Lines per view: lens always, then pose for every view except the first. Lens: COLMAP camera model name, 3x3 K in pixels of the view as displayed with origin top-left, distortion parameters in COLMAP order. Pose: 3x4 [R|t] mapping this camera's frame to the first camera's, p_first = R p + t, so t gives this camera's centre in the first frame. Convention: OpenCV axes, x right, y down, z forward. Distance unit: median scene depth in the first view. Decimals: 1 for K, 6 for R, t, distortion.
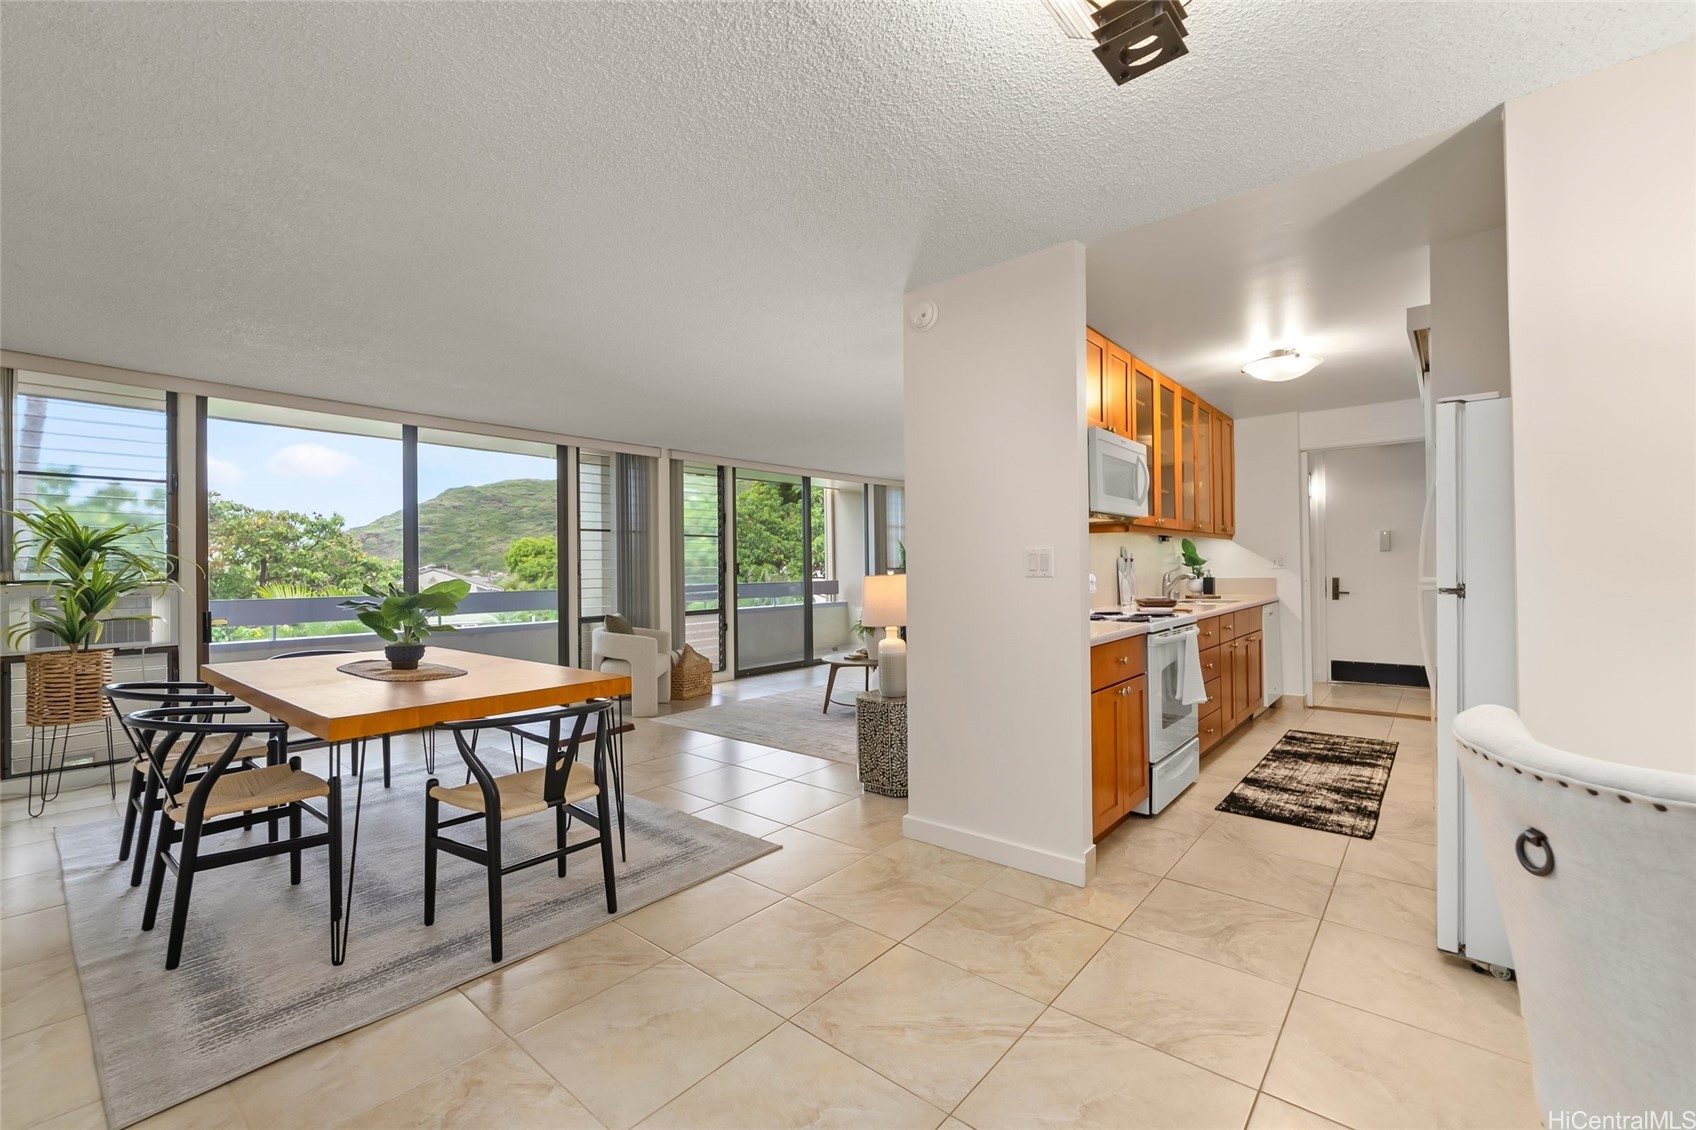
lens RADIAL K [[710.0, 0, 845.5], [0, 710.0, 562.7], [0, 0, 1]] dist [0.002001, -0.000594]
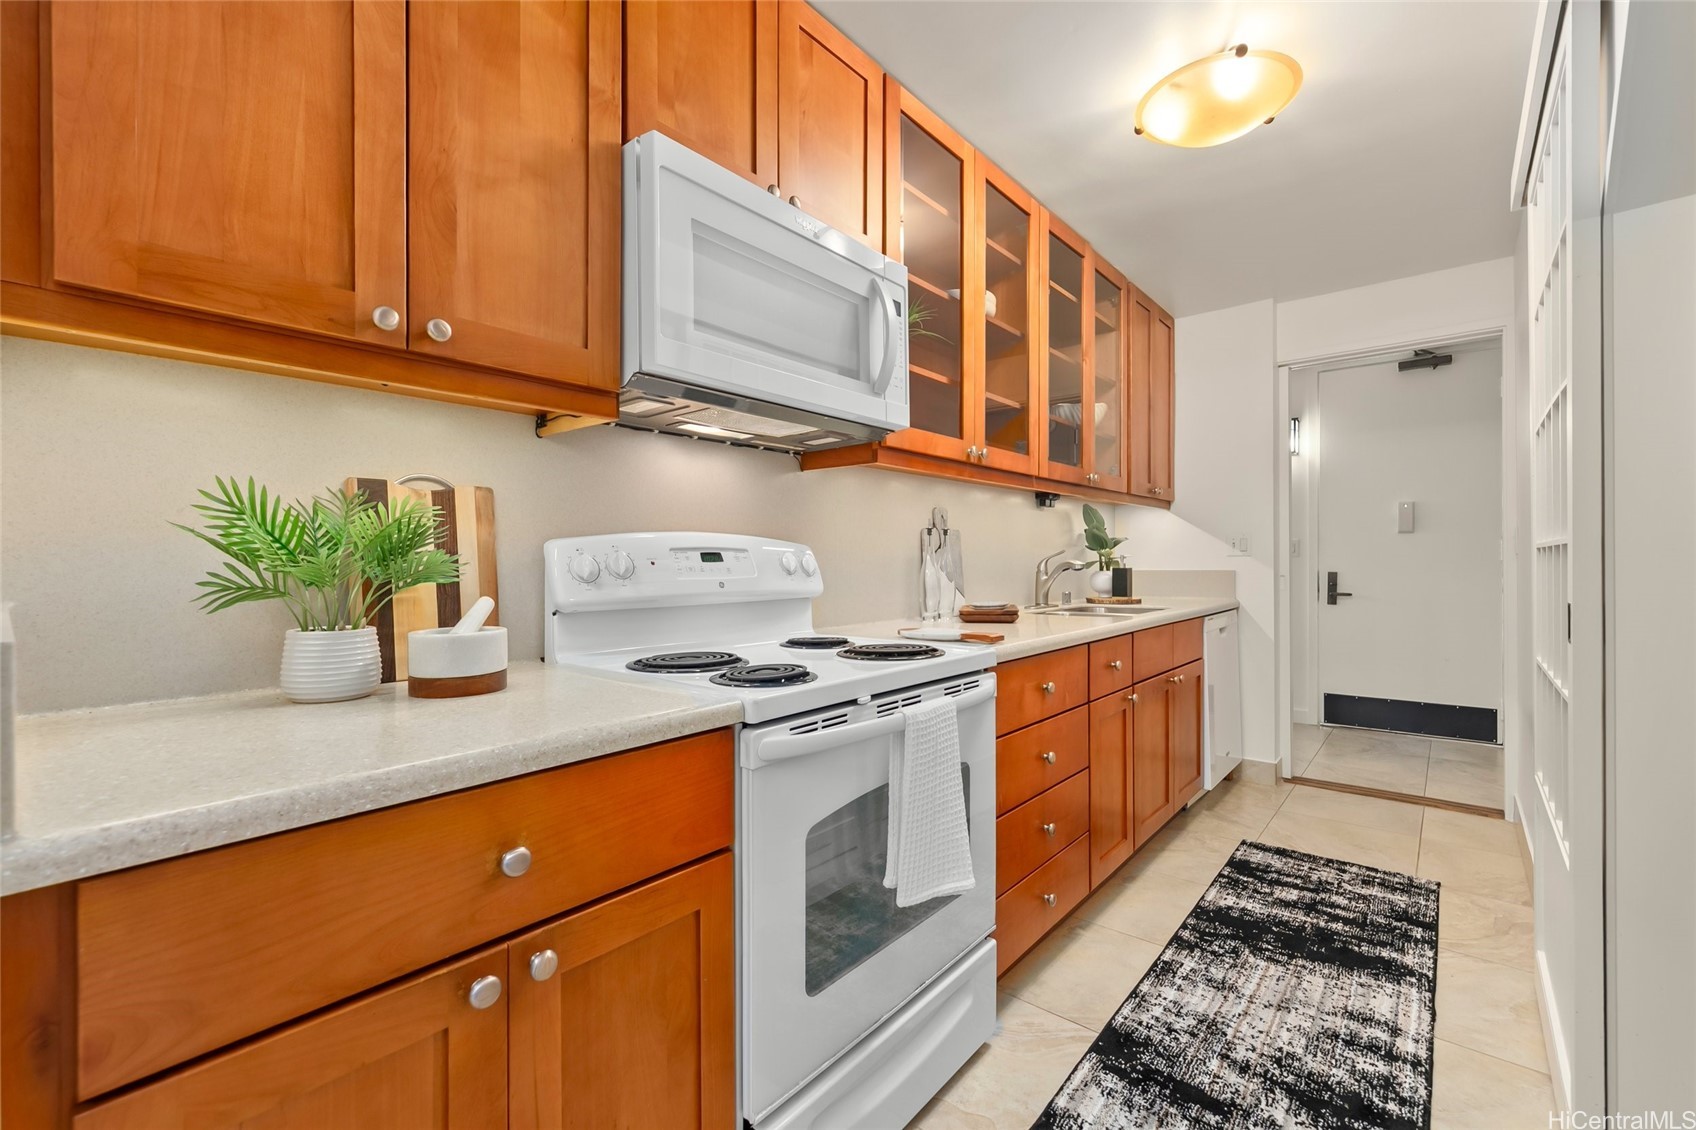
lens RADIAL K [[710.0, 0, 871.6], [0, 710.0, 561.7], [0, 0, 1]] dist [0.002001, -0.000594]
pose [[0.999736, 0.009681, 0.020844, 0.336528], [-0.009834, 0.999925, 0.007253, 0.015003], [-0.020773, -0.007457, 0.999756, 0.473213]]
